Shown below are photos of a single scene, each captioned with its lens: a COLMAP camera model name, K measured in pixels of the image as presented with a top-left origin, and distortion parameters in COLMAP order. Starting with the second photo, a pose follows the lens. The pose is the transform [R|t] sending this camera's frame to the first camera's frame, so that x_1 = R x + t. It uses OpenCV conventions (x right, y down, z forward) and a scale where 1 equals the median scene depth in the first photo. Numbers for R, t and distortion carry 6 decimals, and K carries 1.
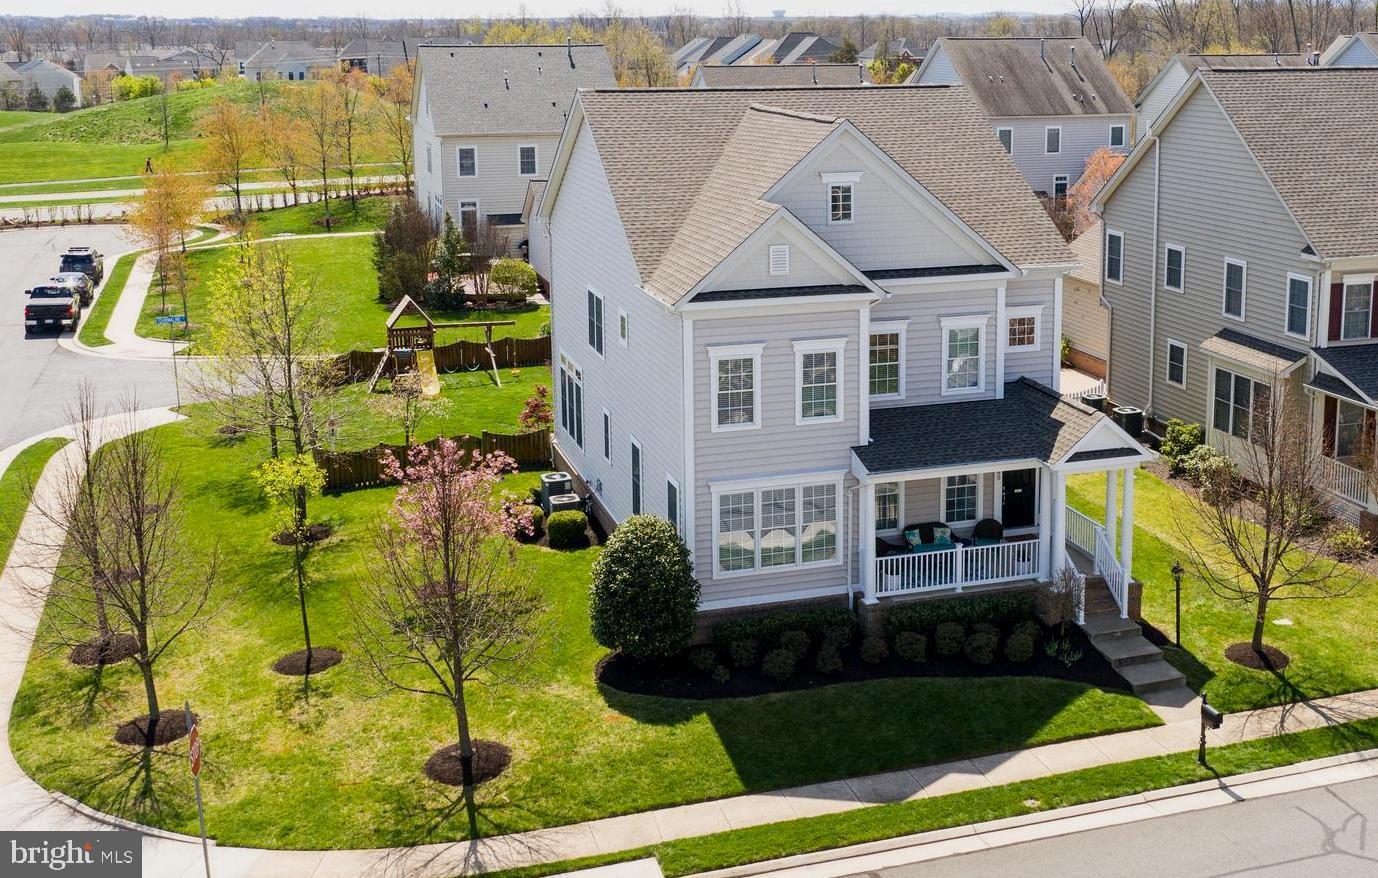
lens RADIAL K [[1597.7, 0, 799.8], [0, 1597.7, 278.7], [0, 0, 1]] dist [-0.000956, 0.019838]
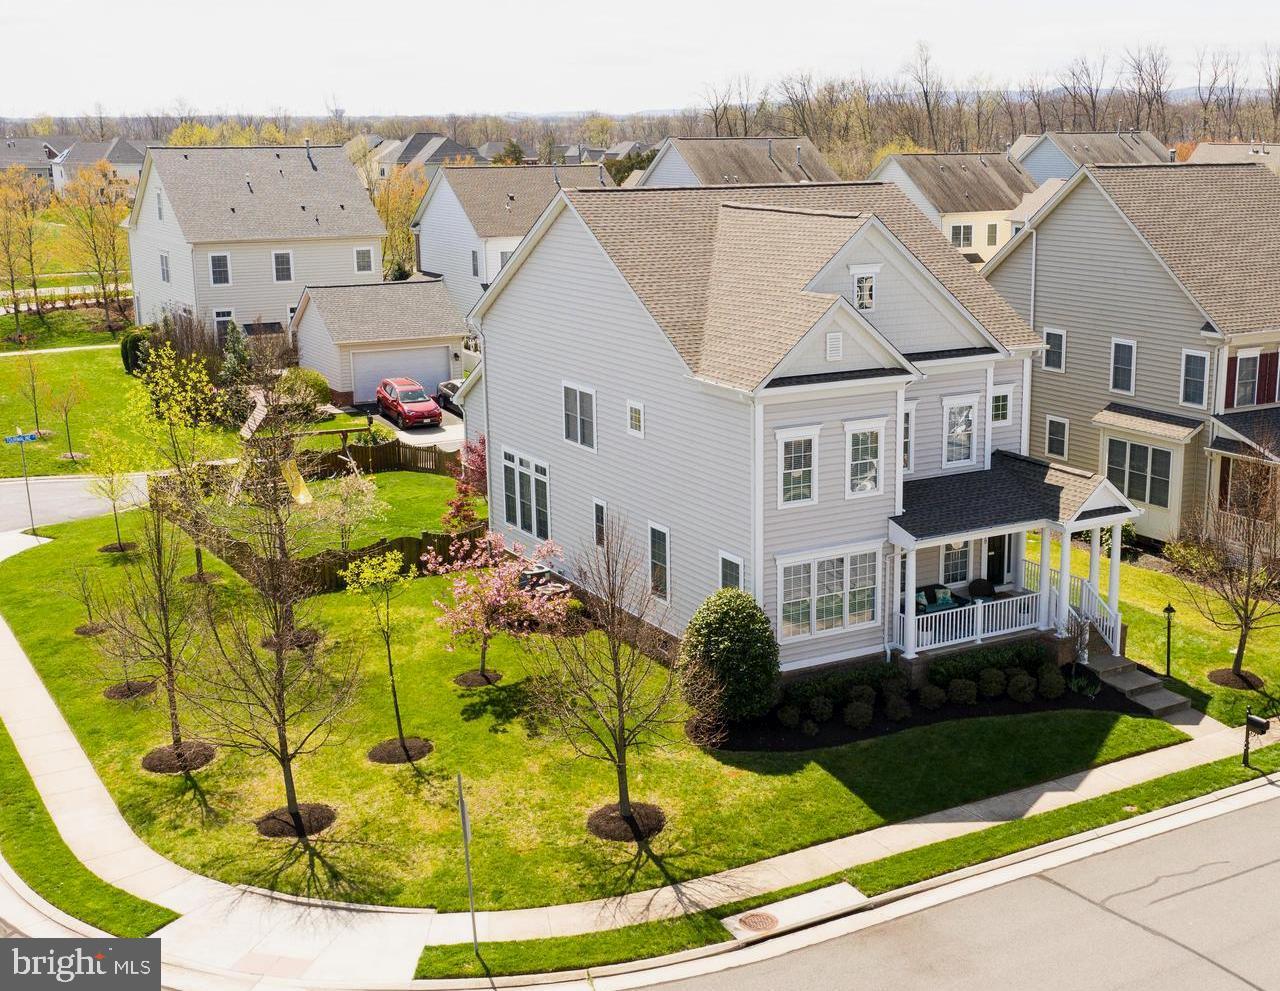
lens RADIAL K [[1609.5, 0, 726.3], [0, 1609.5, 497.2], [0, 0, 1]] dist [0.001978, 0.030012]
pose [[0.976817, -0.048931, 0.208408, -0.307240], [0.034324, 0.996731, 0.073139, 0.007466], [-0.211305, -0.064290, 0.975304, -0.047213]]
